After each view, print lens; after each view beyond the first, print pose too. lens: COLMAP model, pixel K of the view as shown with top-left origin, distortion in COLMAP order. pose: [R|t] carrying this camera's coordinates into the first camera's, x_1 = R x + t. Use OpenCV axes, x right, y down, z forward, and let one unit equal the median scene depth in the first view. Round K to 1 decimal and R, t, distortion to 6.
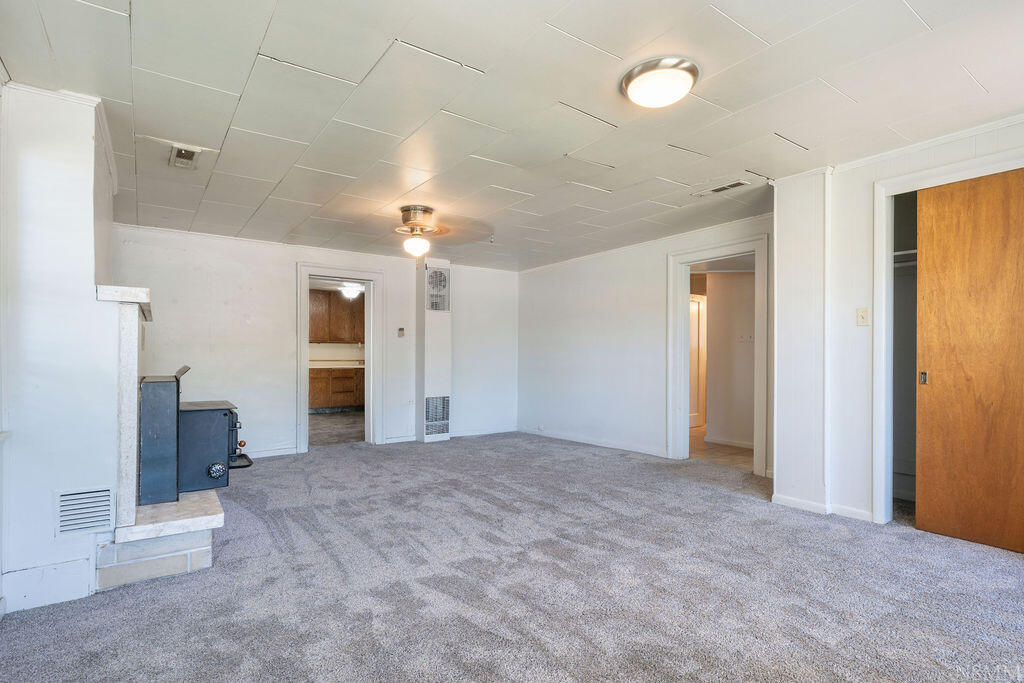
lens RADIAL K [[510.5, 0, 514.9], [0, 510.5, 346.3], [0, 0, 1]] dist [-0.002184, -0.001186]
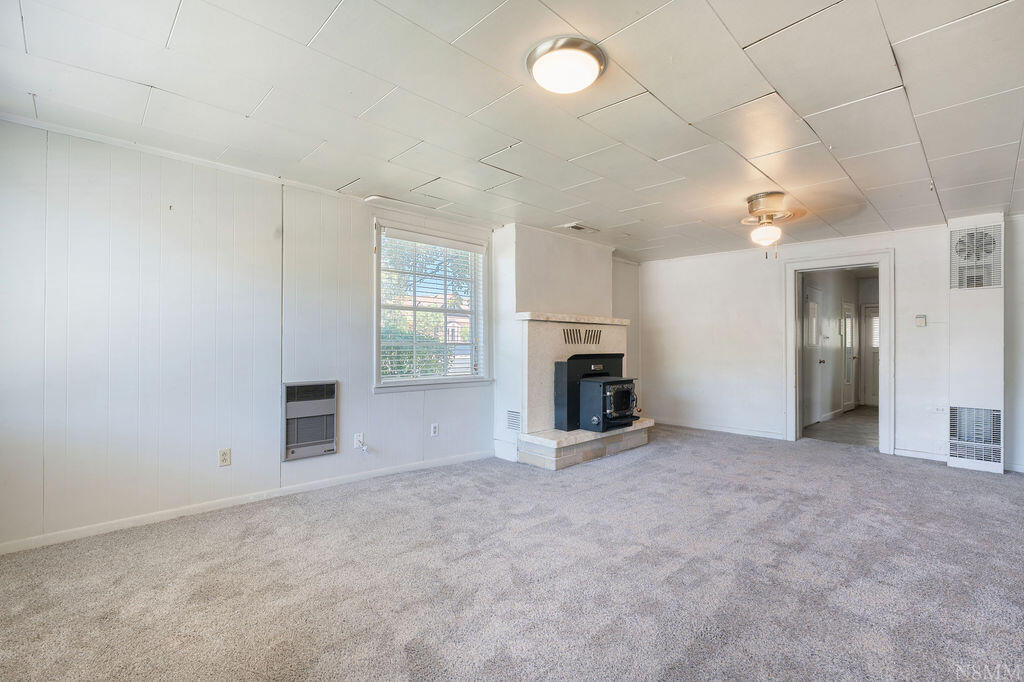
lens RADIAL K [[454.7, 0, 518.7], [0, 454.7, 342.7], [0, 0, 1]] dist [-0.007787, -0.000480]
pose [[0.162082, -0.000253, -0.986777, 0.592387], [0.008629, 0.999962, 0.001161, 0.001268], [0.986740, -0.008703, 0.162078, 0.428580]]
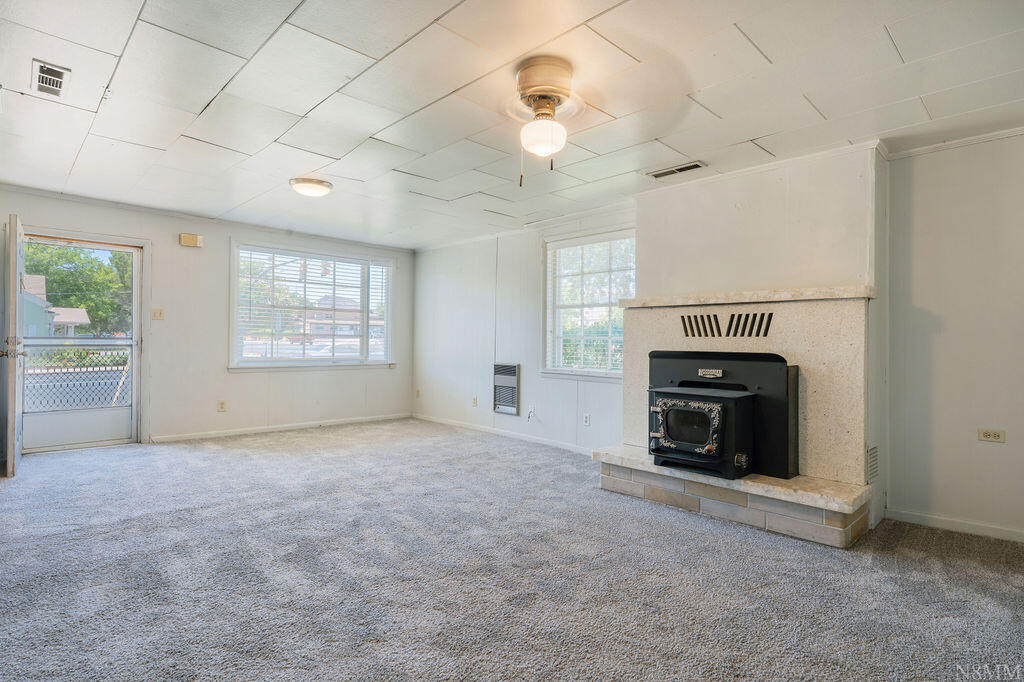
lens RADIAL K [[529.2, 0, 517.8], [0, 529.2, 340.2], [0, 0, 1]] dist [-0.000421, 0.001499]
pose [[-0.985601, -0.007539, -0.168917, -0.111795], [-0.005226, 0.999886, -0.014133, 0.029339], [0.169005, -0.013046, -0.985529, 1.681299]]
